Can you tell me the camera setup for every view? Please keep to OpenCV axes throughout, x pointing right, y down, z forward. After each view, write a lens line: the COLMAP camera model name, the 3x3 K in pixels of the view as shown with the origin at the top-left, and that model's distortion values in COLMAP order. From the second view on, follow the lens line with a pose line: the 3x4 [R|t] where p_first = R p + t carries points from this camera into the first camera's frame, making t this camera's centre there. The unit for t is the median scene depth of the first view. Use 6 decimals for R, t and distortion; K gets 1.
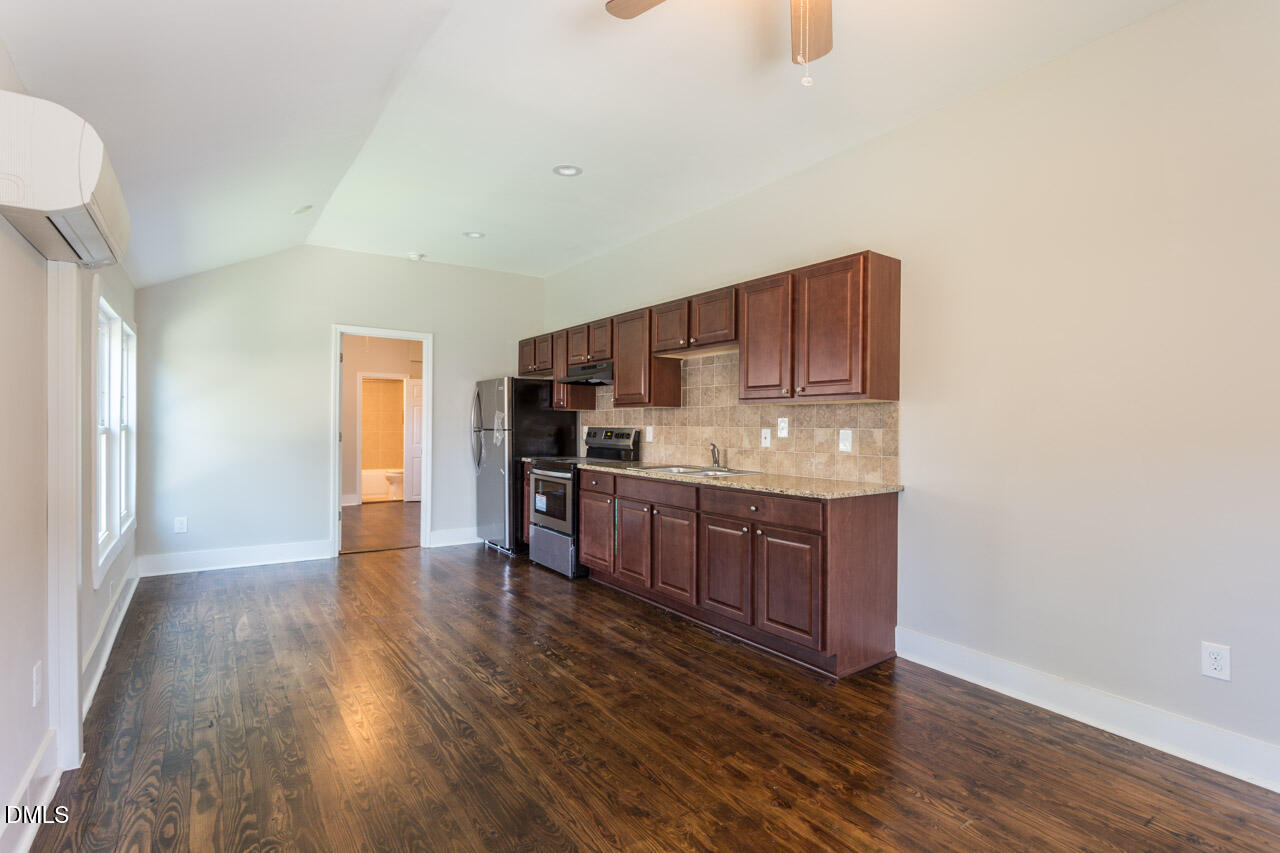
lens RADIAL K [[611.2, 0, 644.2], [0, 611.2, 430.0], [0, 0, 1]] dist [0.001219, 0.000105]
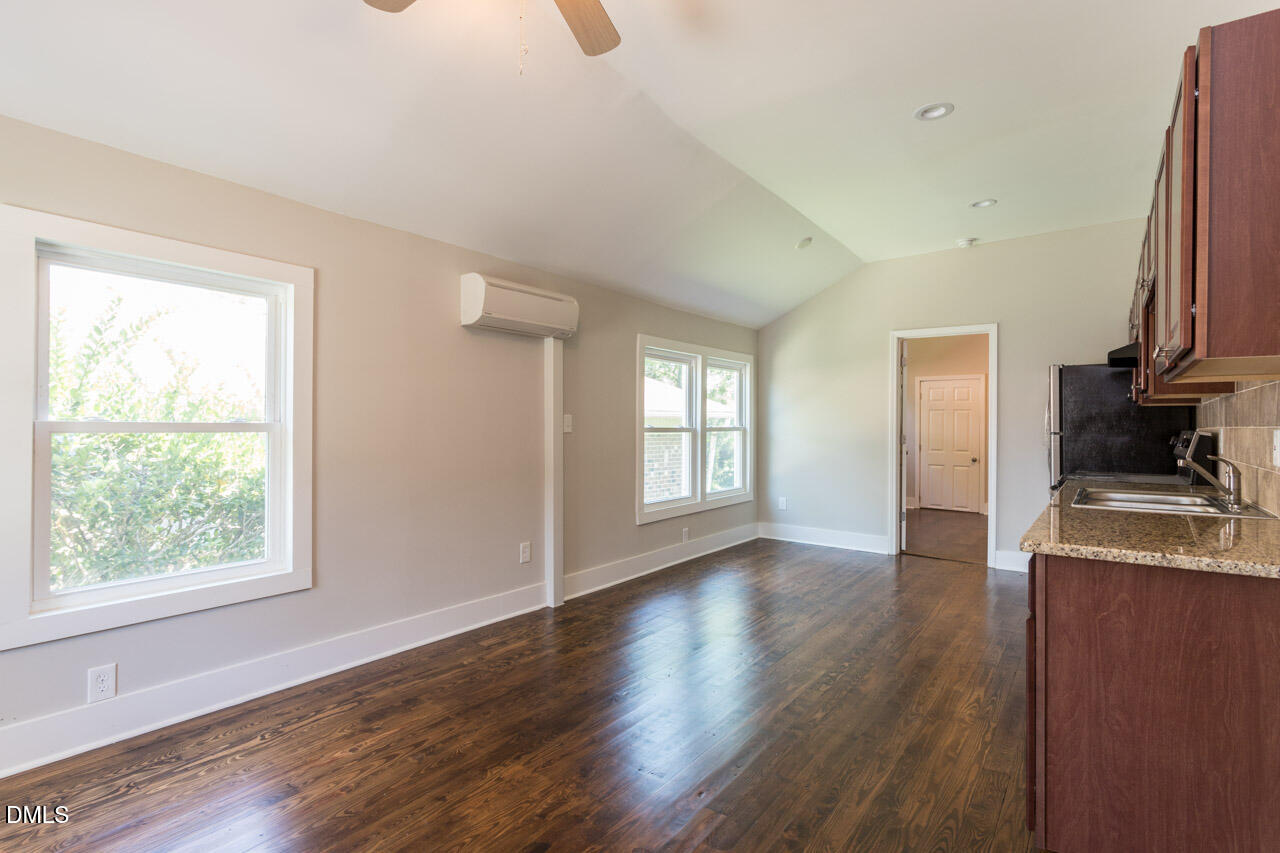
lens RADIAL K [[628.9, 0, 636.0], [0, 628.9, 426.8], [0, 0, 1]] dist [0.002628, -0.000037]
pose [[0.294827, -0.004907, -0.955538, 0.562211], [-0.012558, 0.999881, -0.009010, 0.007962], [0.955468, 0.014656, 0.294730, 0.379615]]
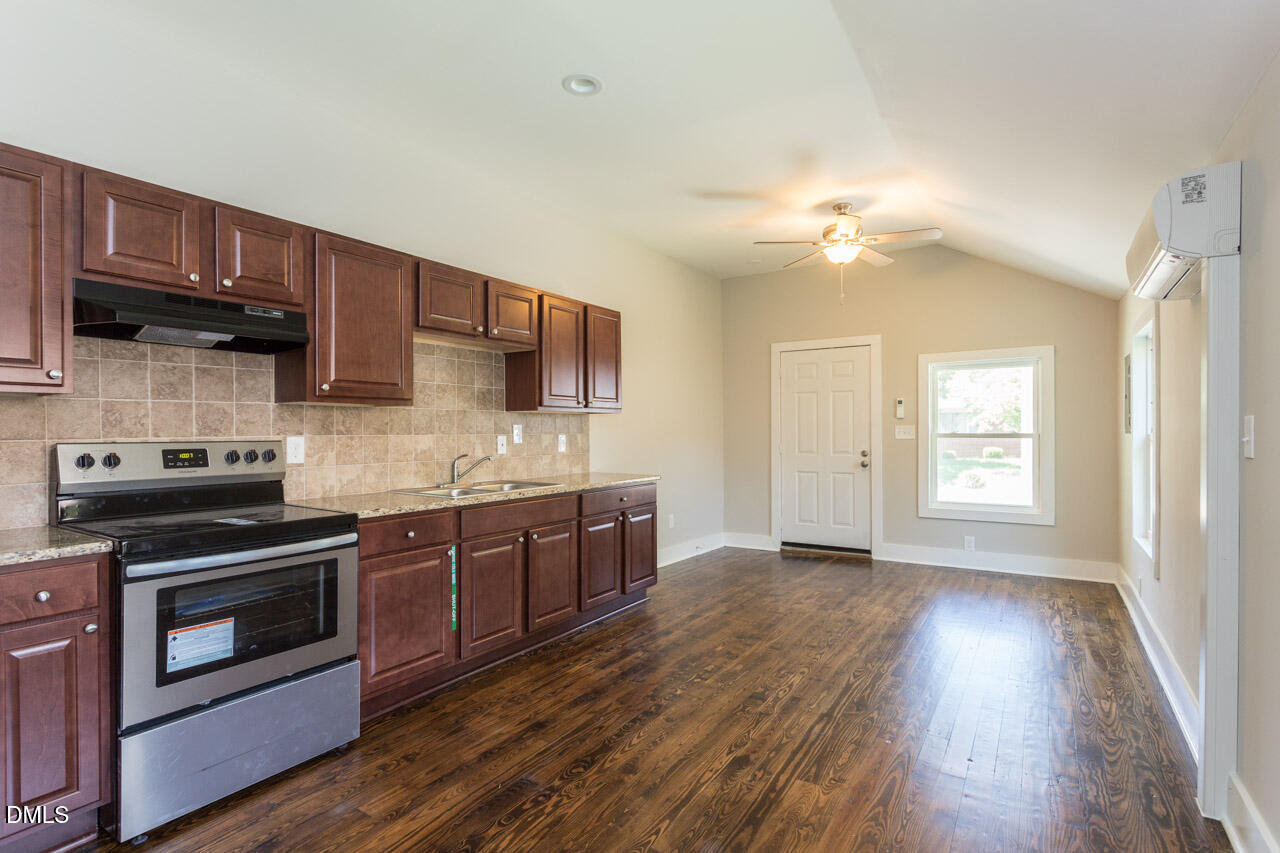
lens RADIAL K [[611.2, 0, 644.2], [0, 611.2, 430.0], [0, 0, 1]] dist [0.001219, 0.000105]
pose [[-0.361293, -0.004759, 0.932440, -0.848592], [0.009301, 0.999919, 0.008708, -0.018399], [-0.932406, 0.011819, -0.361219, 1.209753]]
